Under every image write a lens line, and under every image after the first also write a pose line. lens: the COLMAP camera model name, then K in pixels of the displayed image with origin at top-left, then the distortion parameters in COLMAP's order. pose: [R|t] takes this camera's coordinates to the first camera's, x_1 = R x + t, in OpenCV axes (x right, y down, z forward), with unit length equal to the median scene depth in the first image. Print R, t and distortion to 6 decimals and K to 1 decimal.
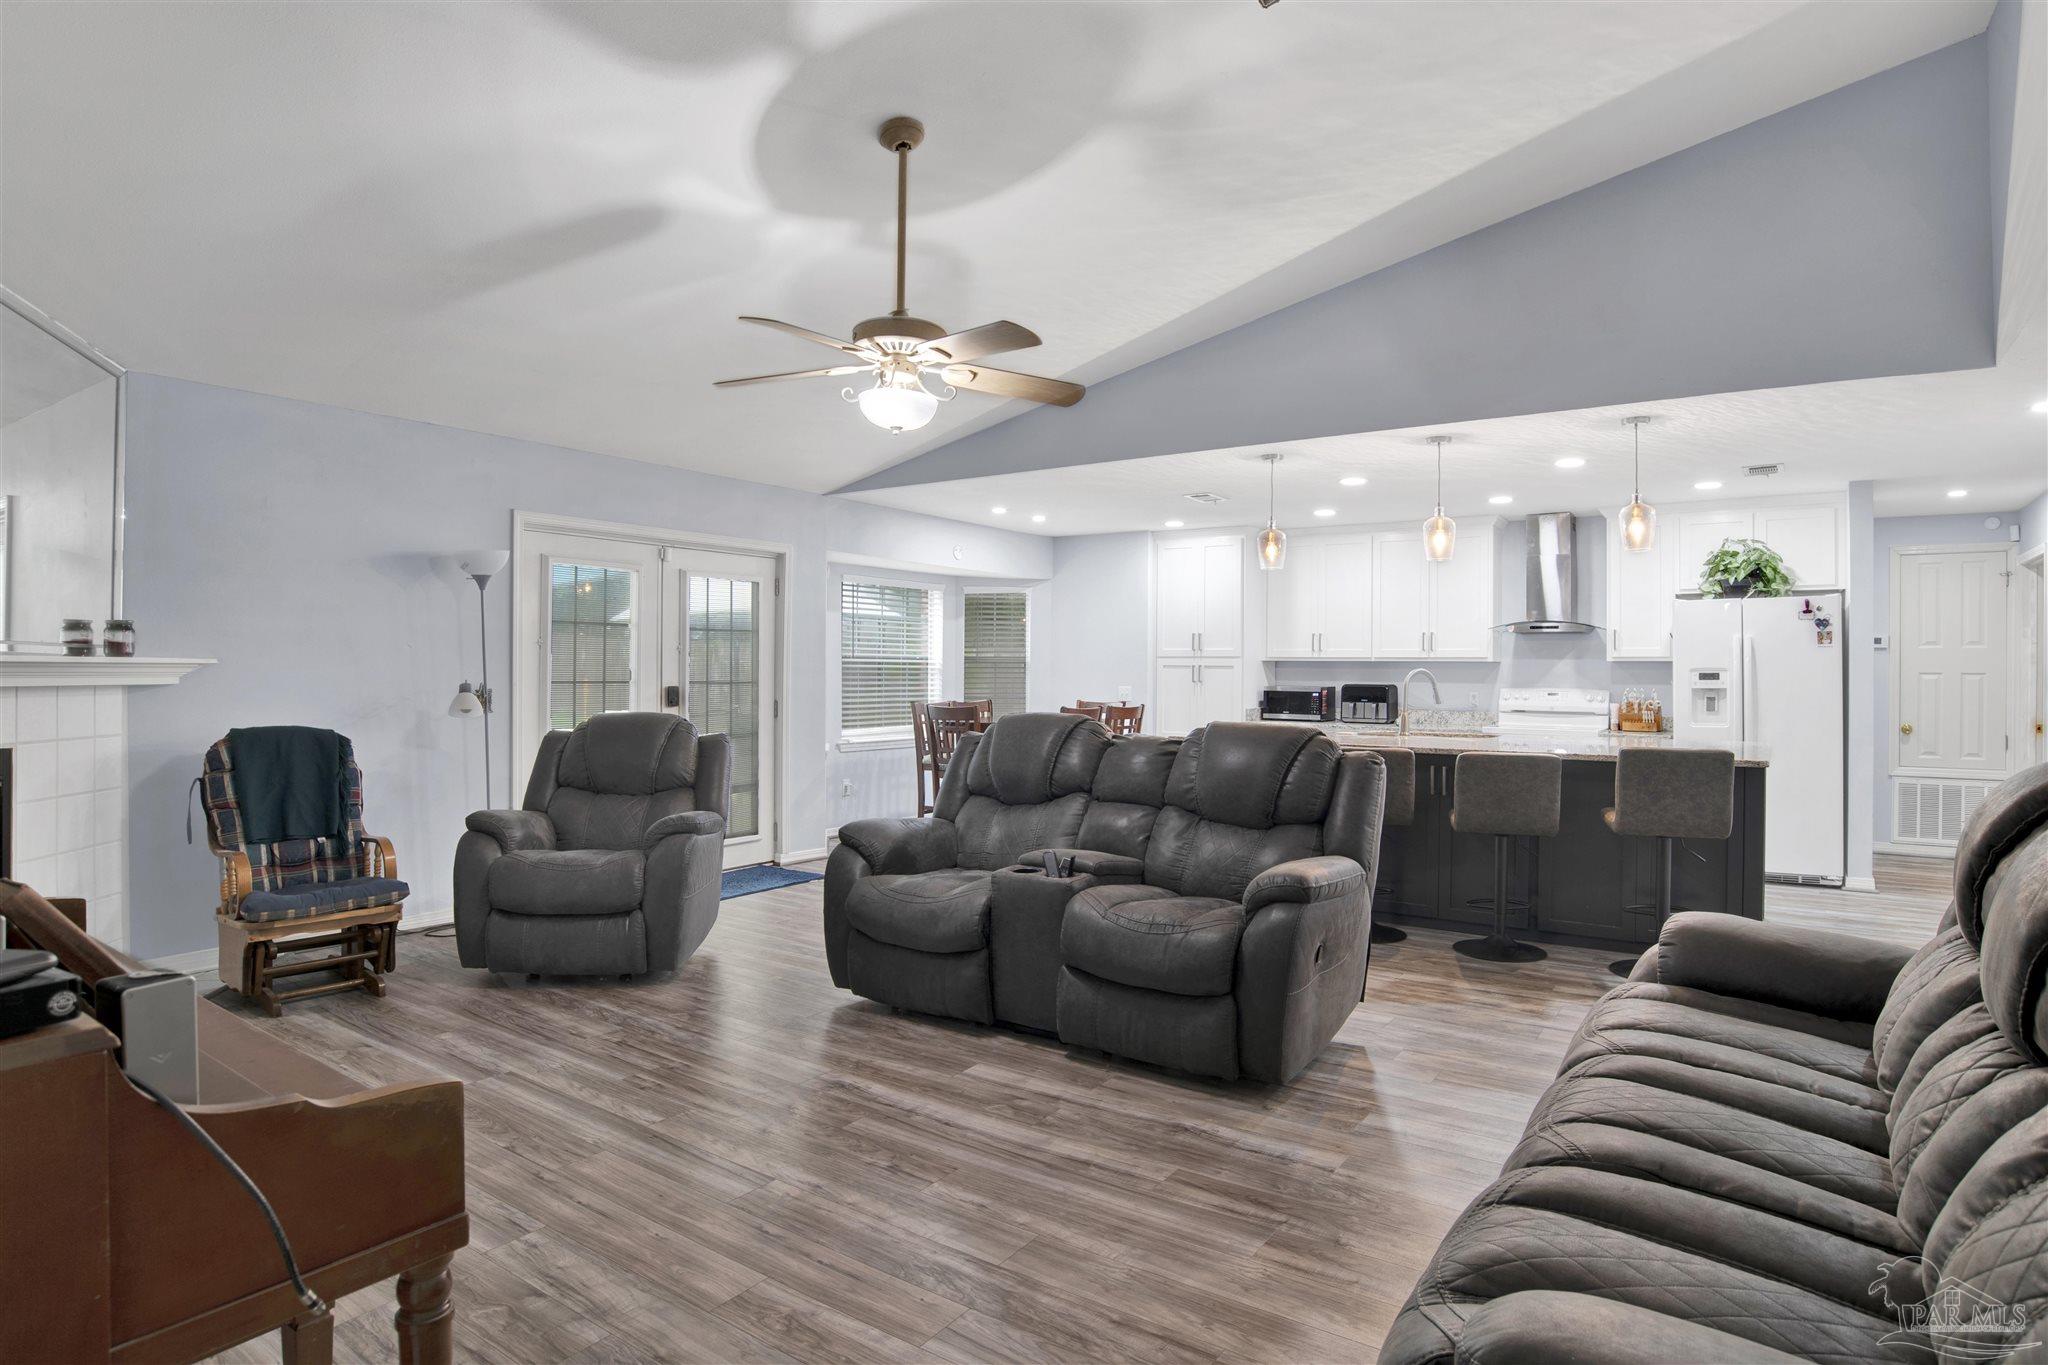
lens RADIAL K [[1113.2, 0, 1023.8], [0, 1113.2, 654.3], [0, 0, 1]] dist [-0.044011, 0.000168]
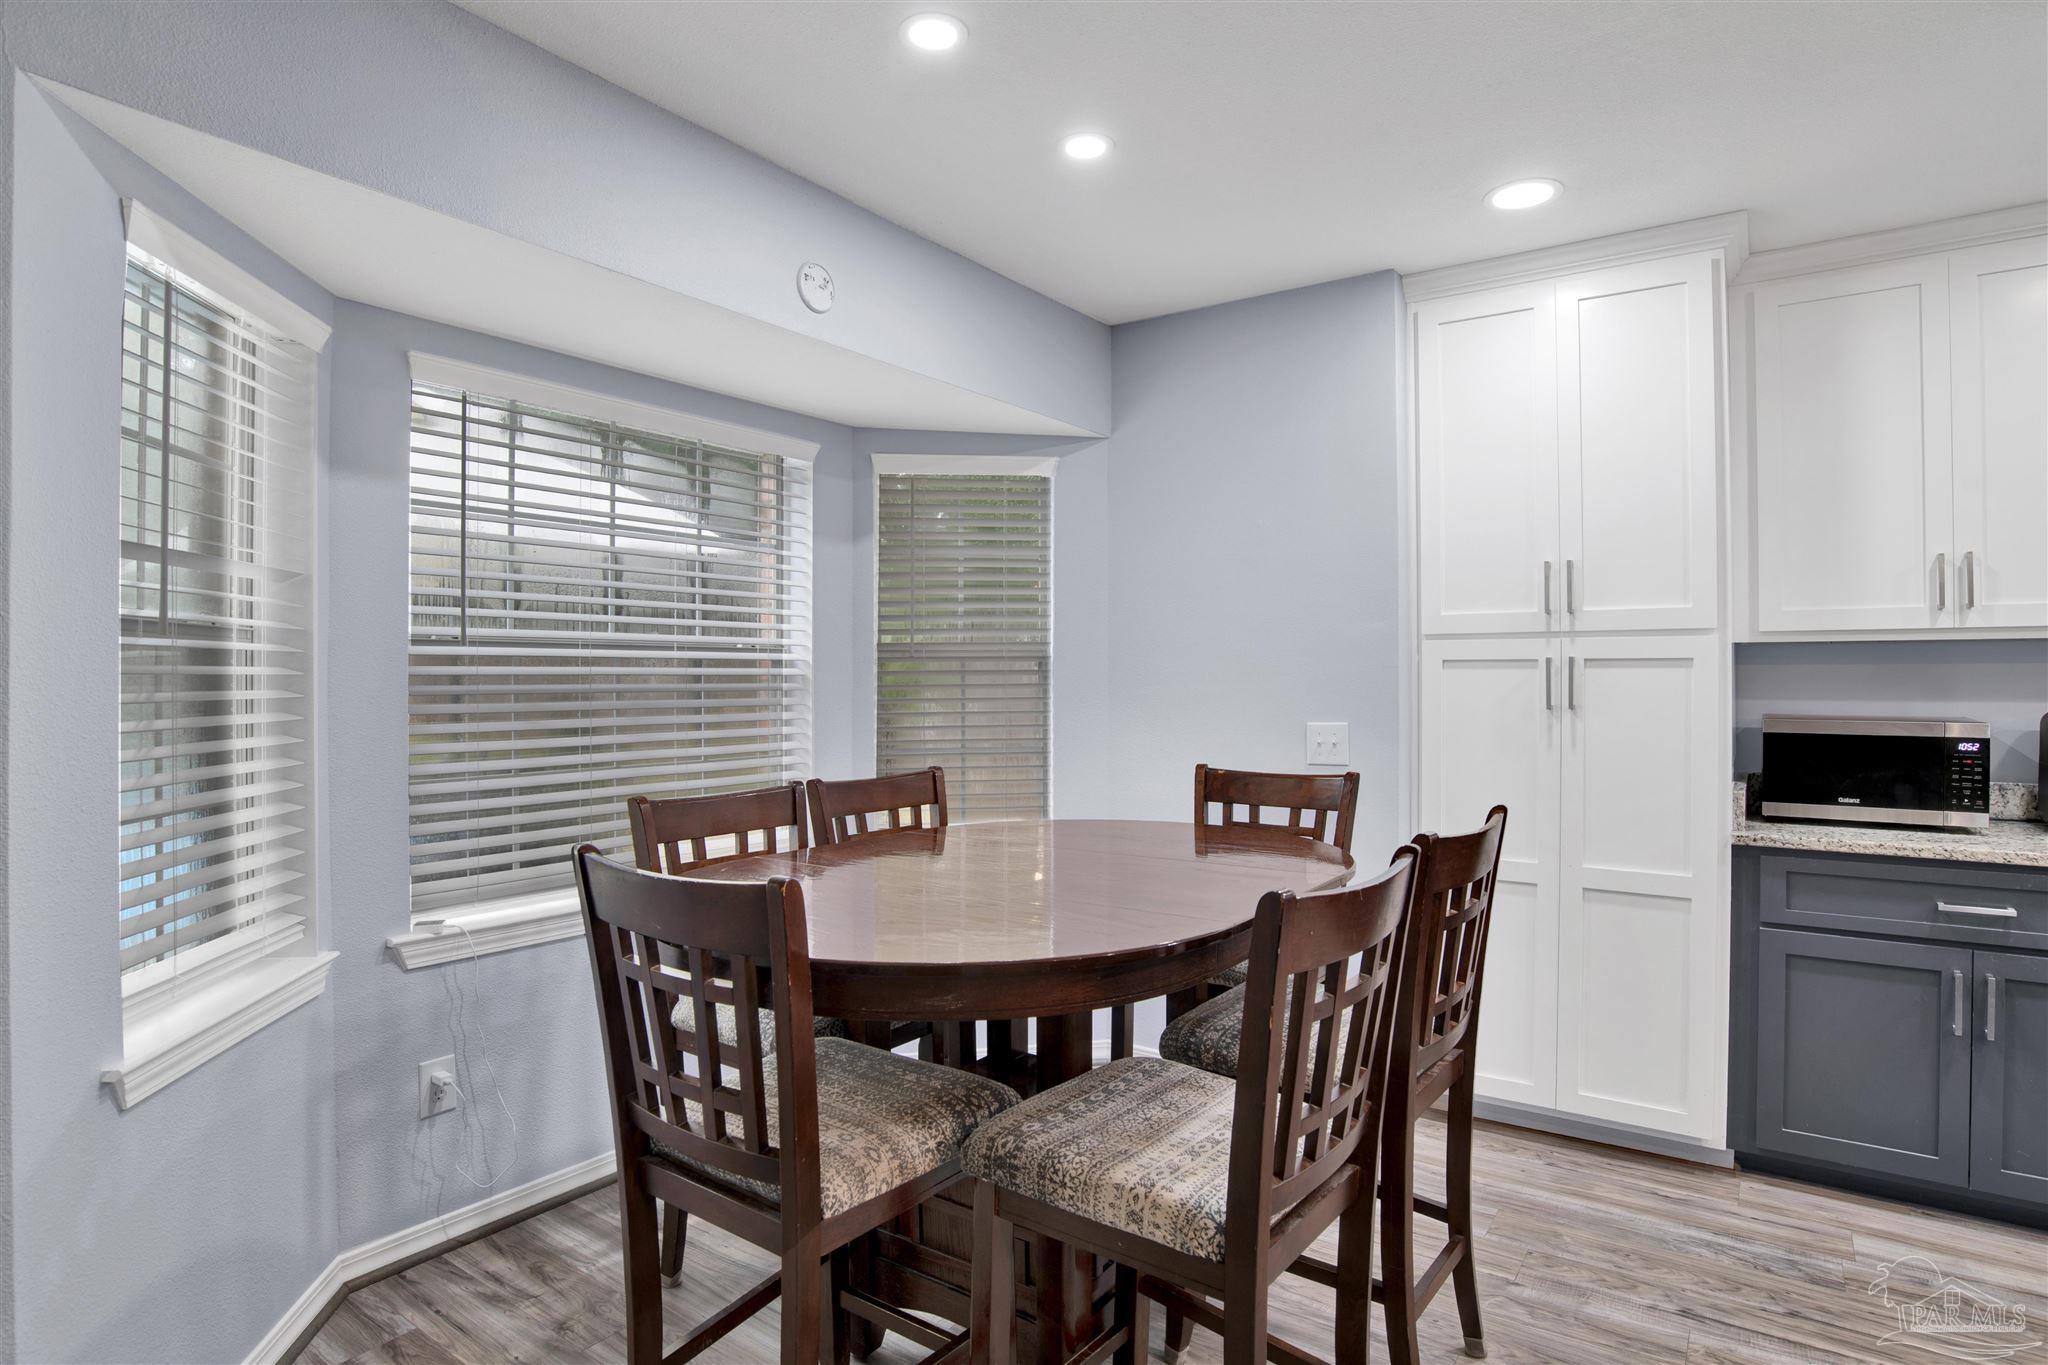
lens RADIAL K [[1046.8, 0, 1024.0], [0, 1046.8, 682.5], [0, 0, 1]] dist [-0.036911, -0.000028]
pose [[0.999714, -0.010854, -0.021332, 0.002327], [0.011351, 0.999663, 0.023356, 0.008138], [0.021072, -0.023591, 0.999500, 0.688146]]
